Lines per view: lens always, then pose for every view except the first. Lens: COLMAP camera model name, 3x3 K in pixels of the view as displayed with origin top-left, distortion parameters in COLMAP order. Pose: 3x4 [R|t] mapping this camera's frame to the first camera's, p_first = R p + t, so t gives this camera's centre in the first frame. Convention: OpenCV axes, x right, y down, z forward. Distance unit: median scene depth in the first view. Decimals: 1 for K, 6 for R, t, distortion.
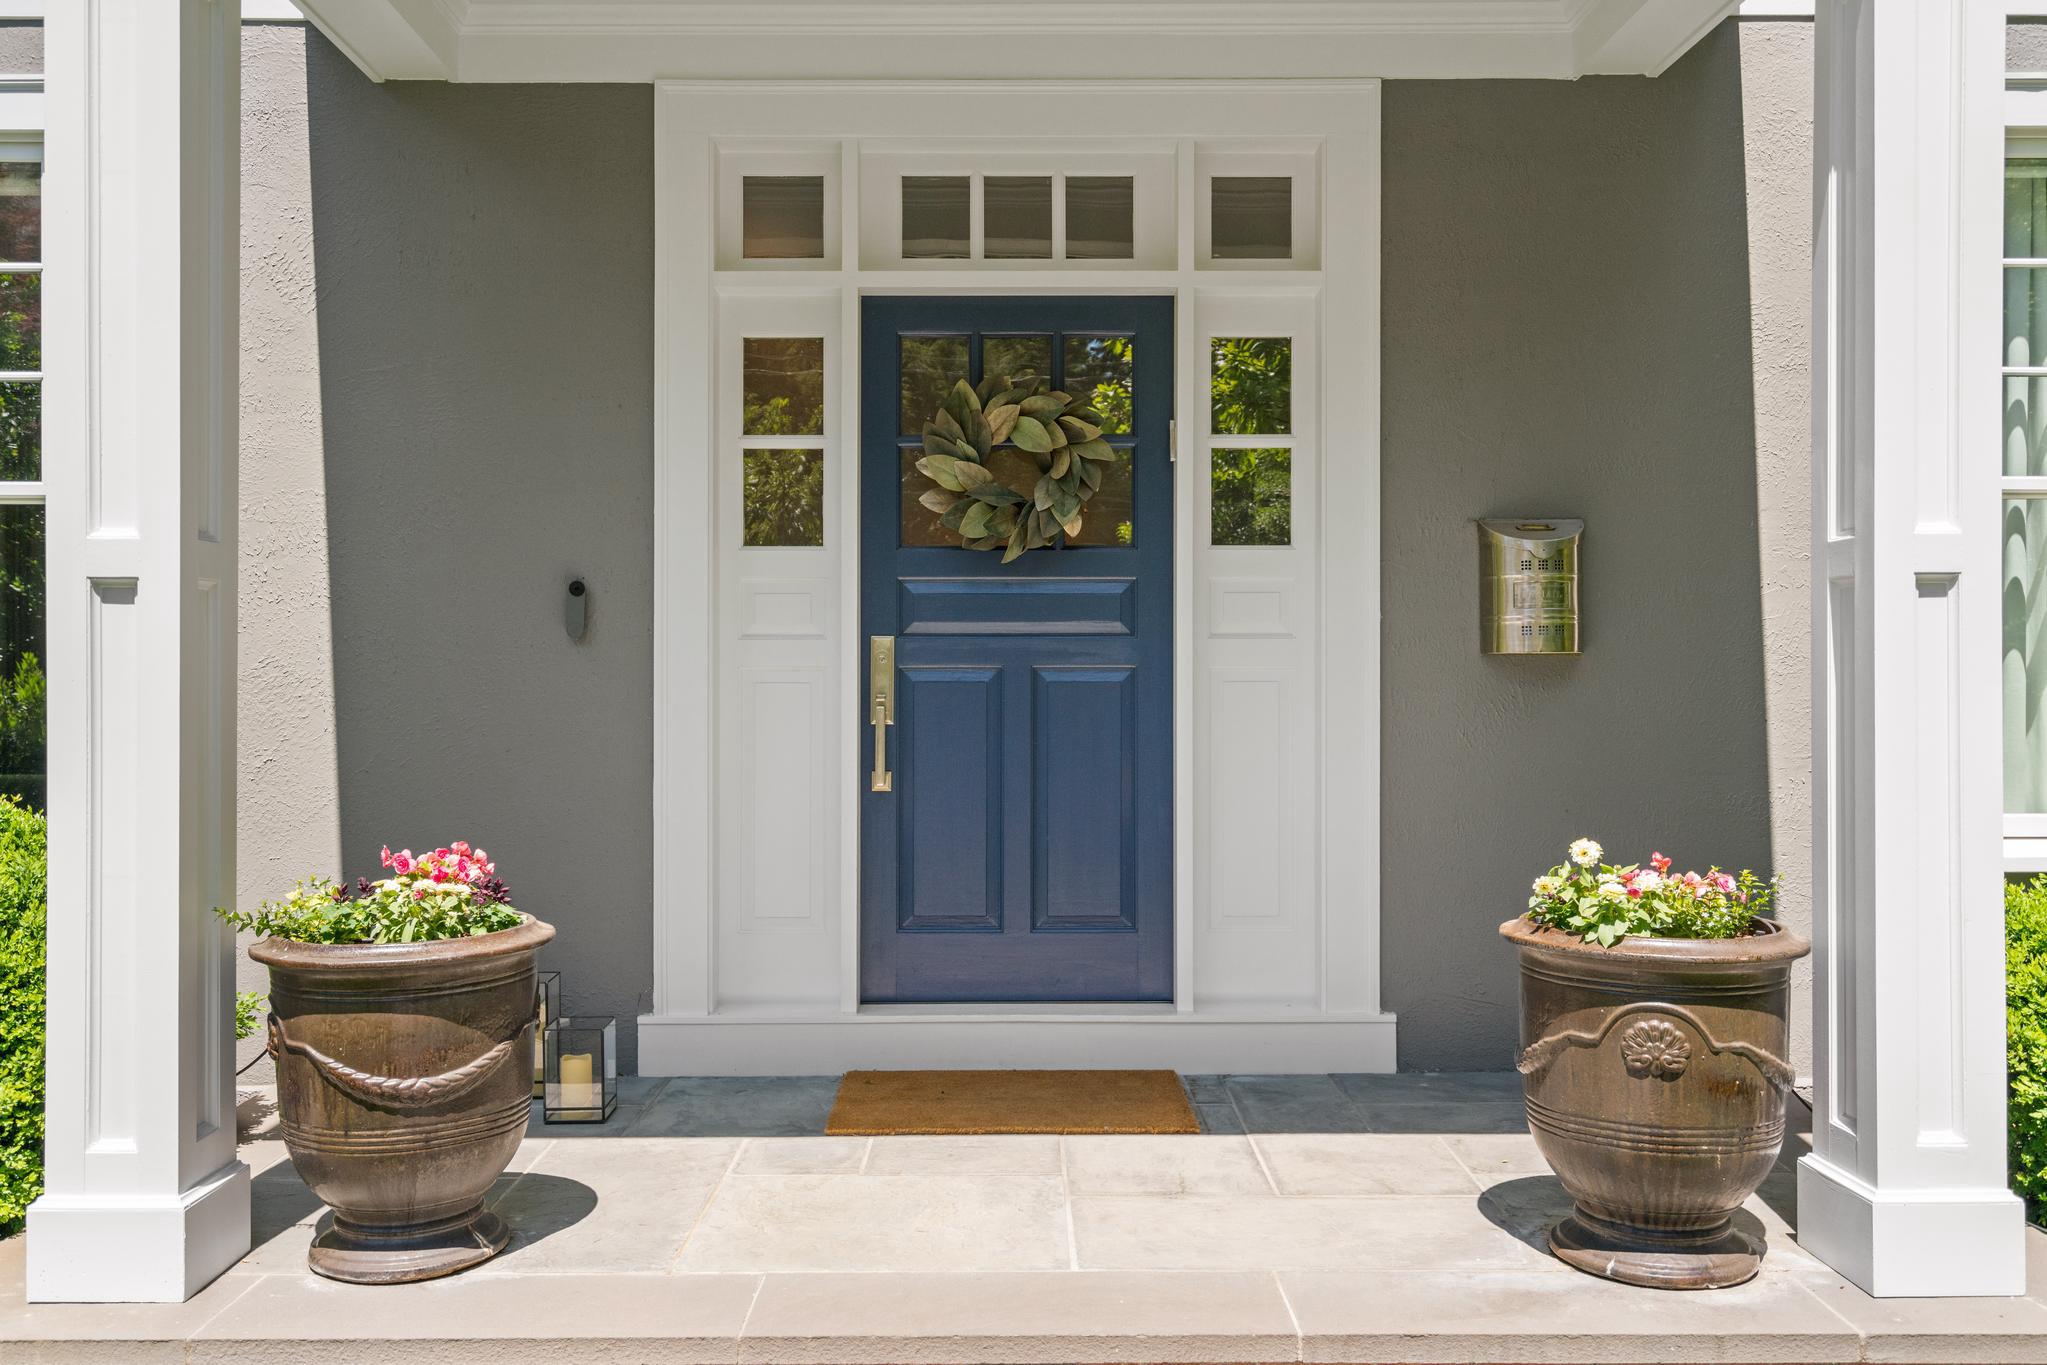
lens RADIAL K [[1763.2, 0, 1023.5], [0, 1763.2, 682.5], [0, 0, 1]] dist [0.025233, 0.002615]
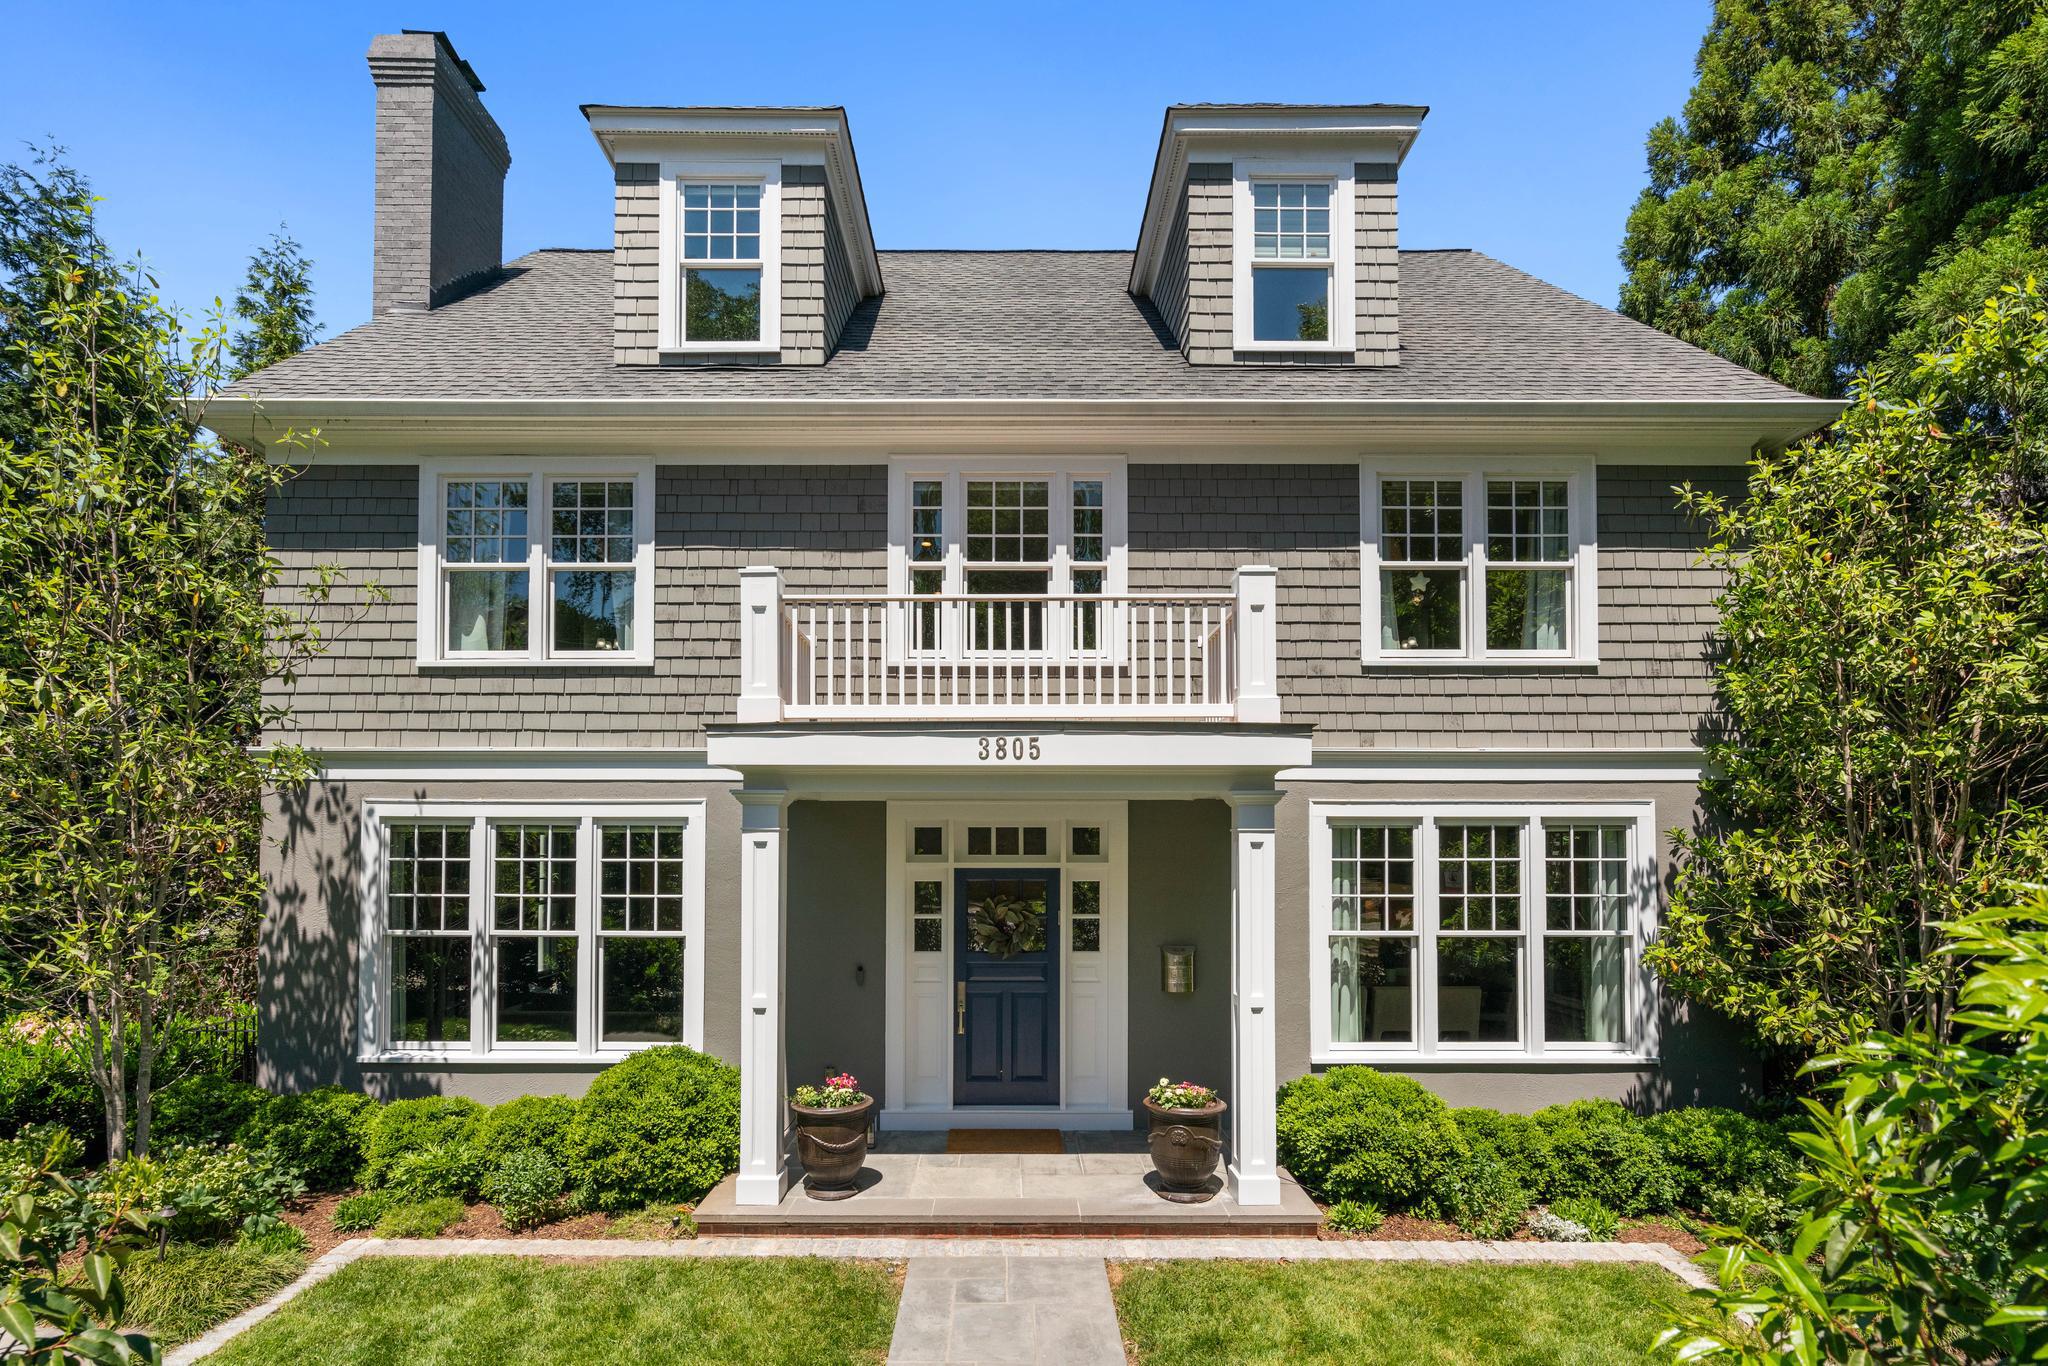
lens RADIAL K [[987.5, 0, 1009.1], [0, 987.5, 851.5], [0, 0, 1]] dist [-0.006533, -0.000231]
pose [[0.999986, 0.001061, -0.005152, 0.008804], [-0.001077, 0.999995, -0.003048, -0.246968], [0.005149, 0.003054, 0.999982, -0.680889]]
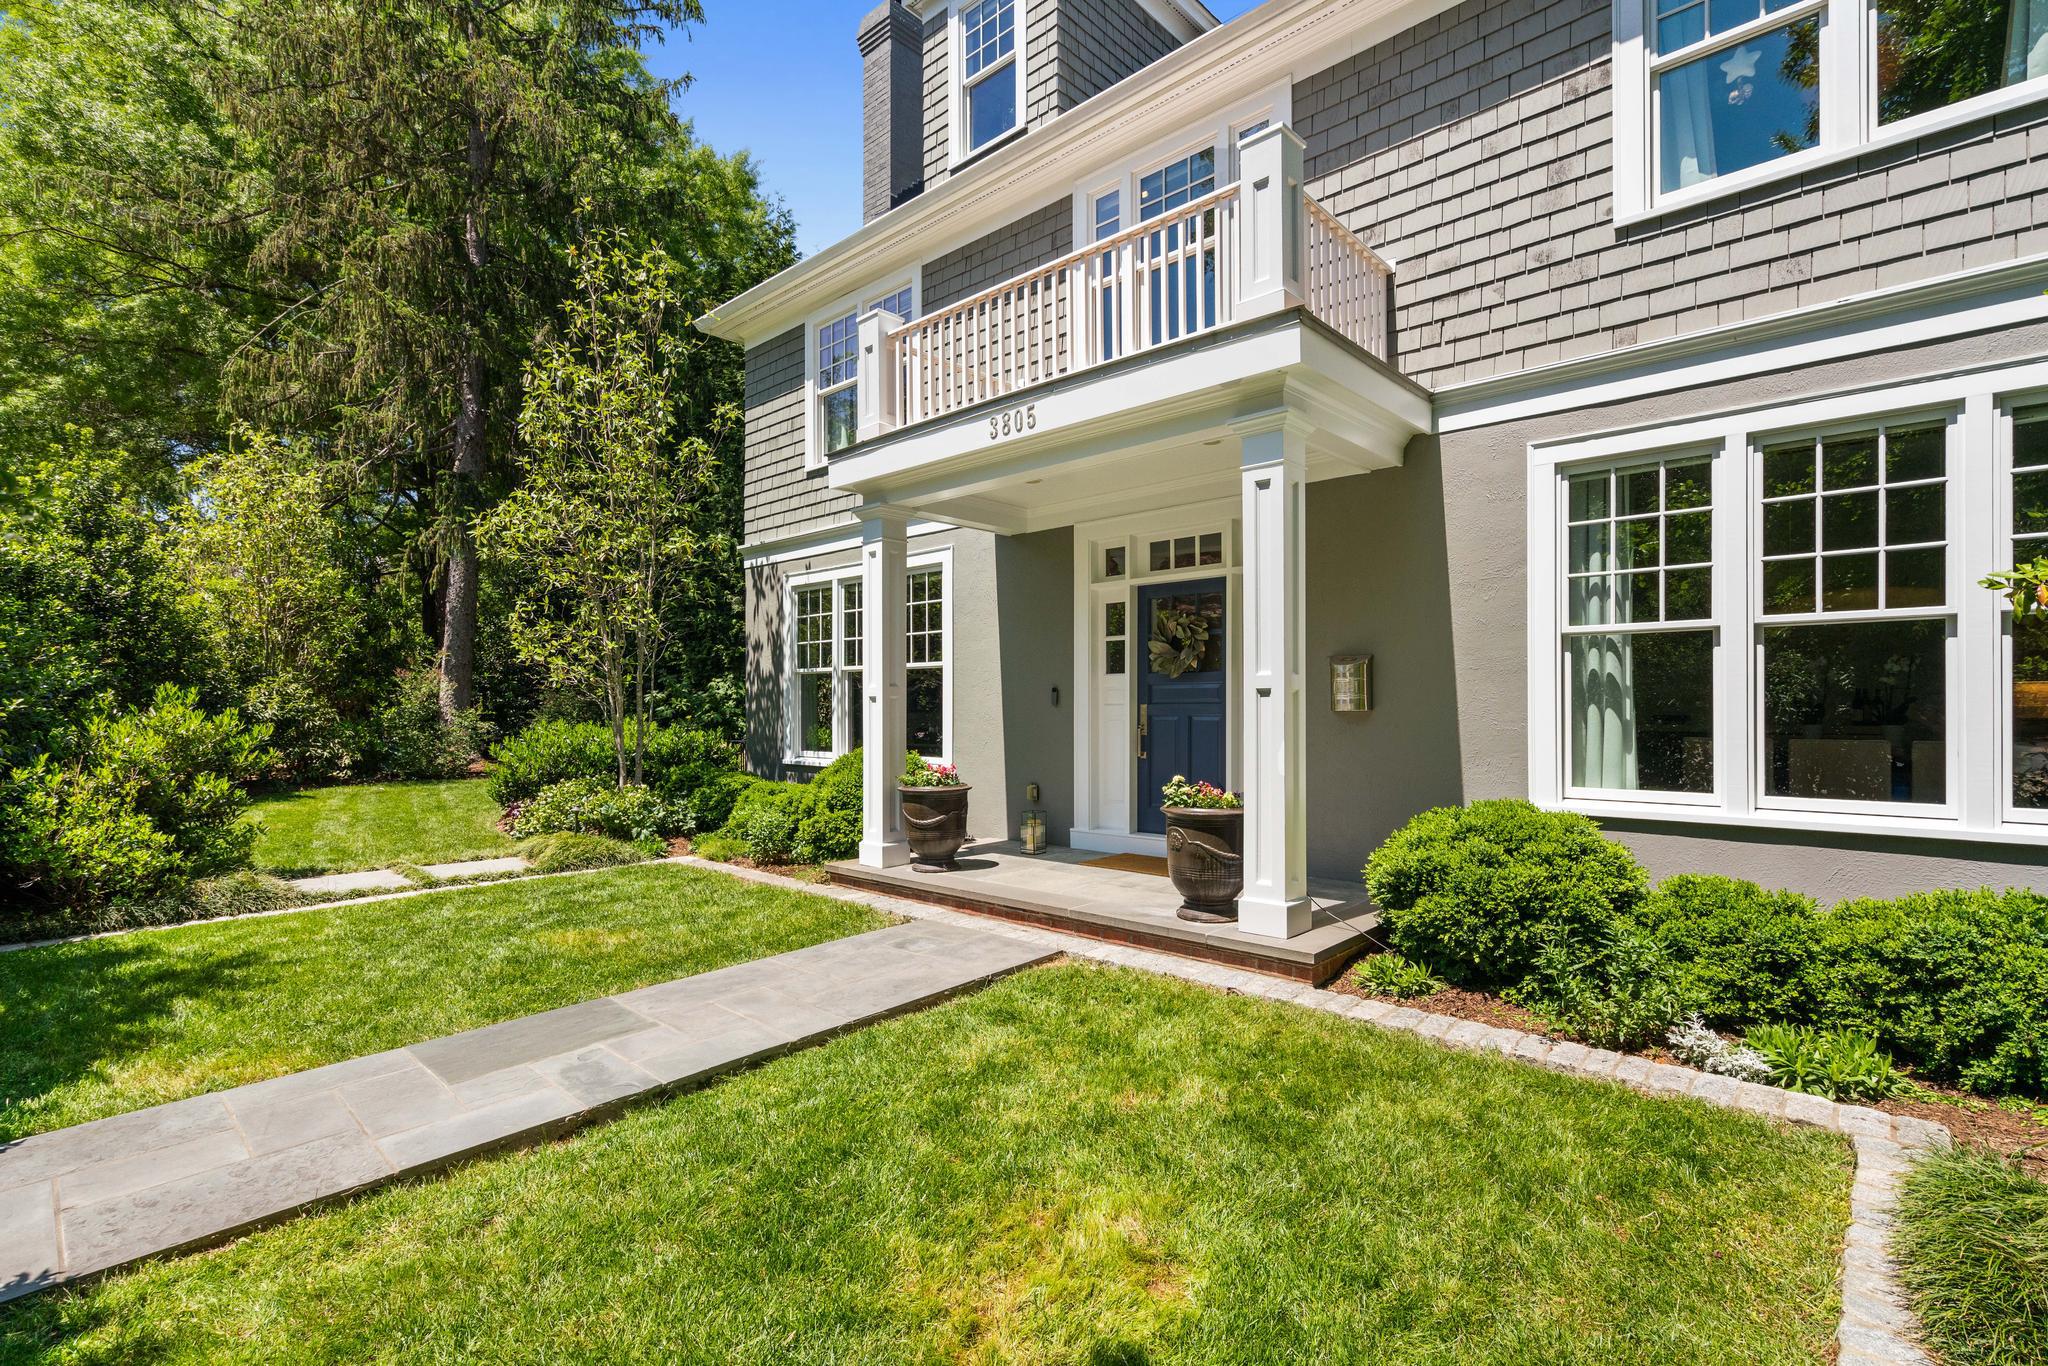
lens RADIAL K [[936.1, 0, 1019.3], [0, 936.1, 723.4], [0, 0, 1]] dist [-0.000918, 0.000226]
pose [[0.733150, 0.010174, -0.679991, 0.830426], [-0.000435, 0.999895, 0.014492, -0.017464], [0.680067, -0.010329, 0.733077, -0.263910]]
